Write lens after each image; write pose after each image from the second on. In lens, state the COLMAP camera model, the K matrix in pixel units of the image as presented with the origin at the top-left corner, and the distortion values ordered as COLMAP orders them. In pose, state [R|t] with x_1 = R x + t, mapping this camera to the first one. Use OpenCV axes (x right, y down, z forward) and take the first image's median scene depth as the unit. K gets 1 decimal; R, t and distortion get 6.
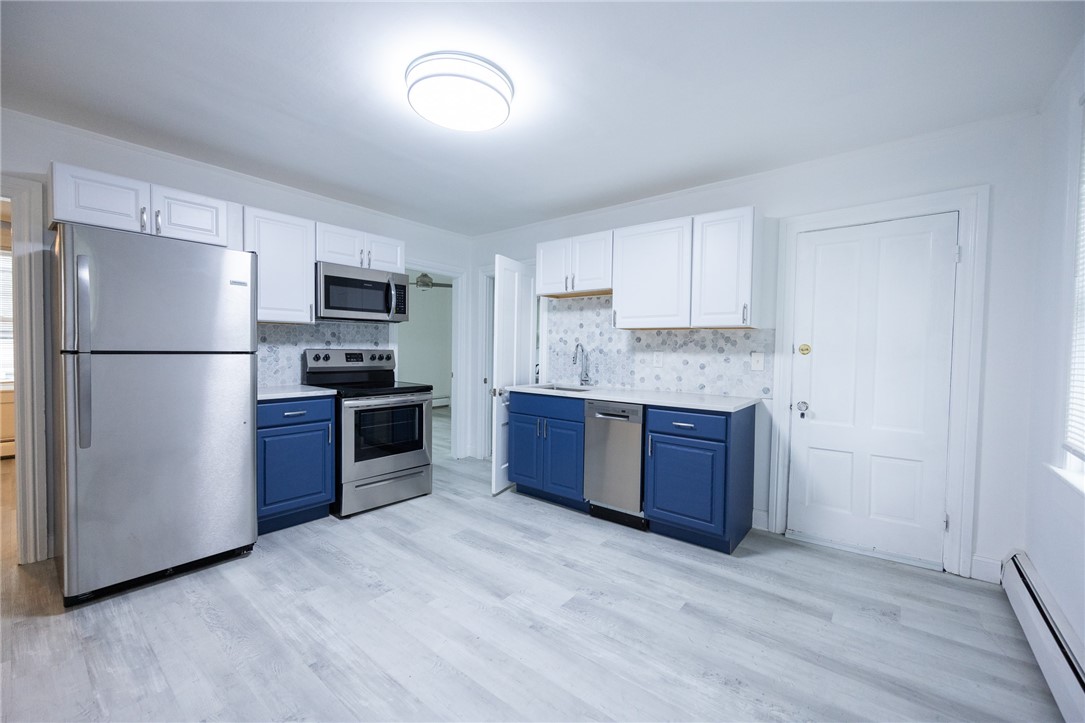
lens RADIAL K [[420.4, 0, 547.8], [0, 420.4, 361.4], [0, 0, 1]] dist [-0.000898, 0.000034]
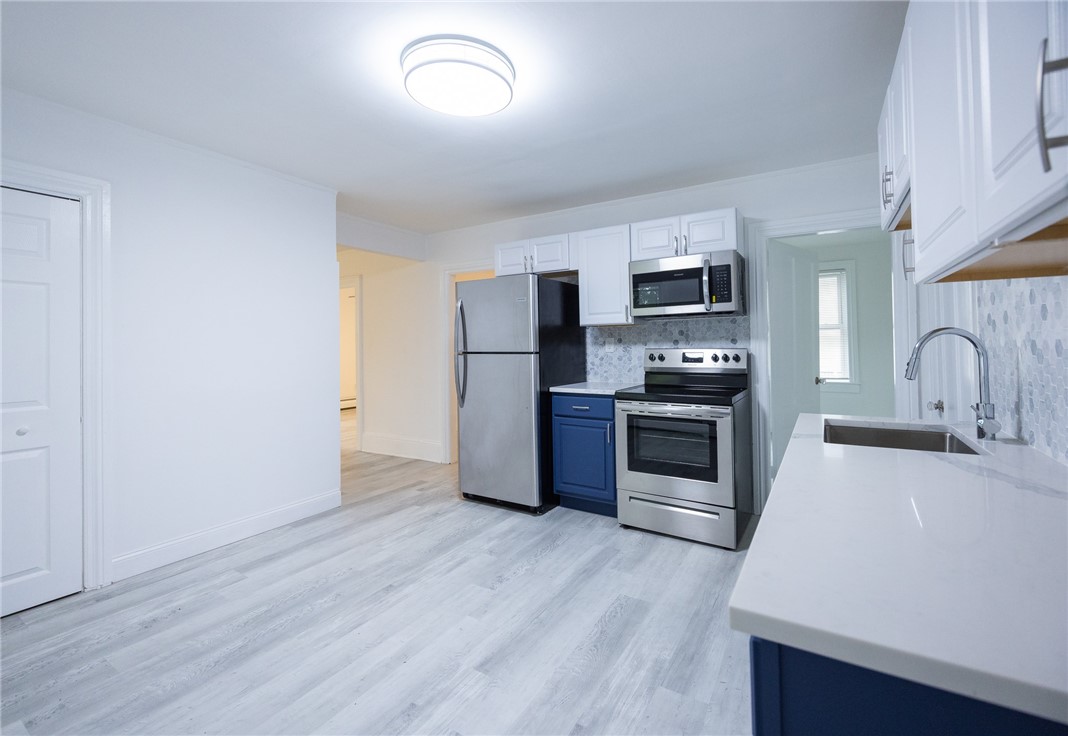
lens RADIAL K [[460.9, 0, 566.2], [0, 460.9, 339.3], [0, 0, 1]] dist [-0.000935, -0.000061]
pose [[0.152000, -0.029482, -0.987941, 0.529155], [-0.017348, 0.999321, -0.032490, -0.013980], [0.988228, 0.022077, 0.151385, 0.693438]]
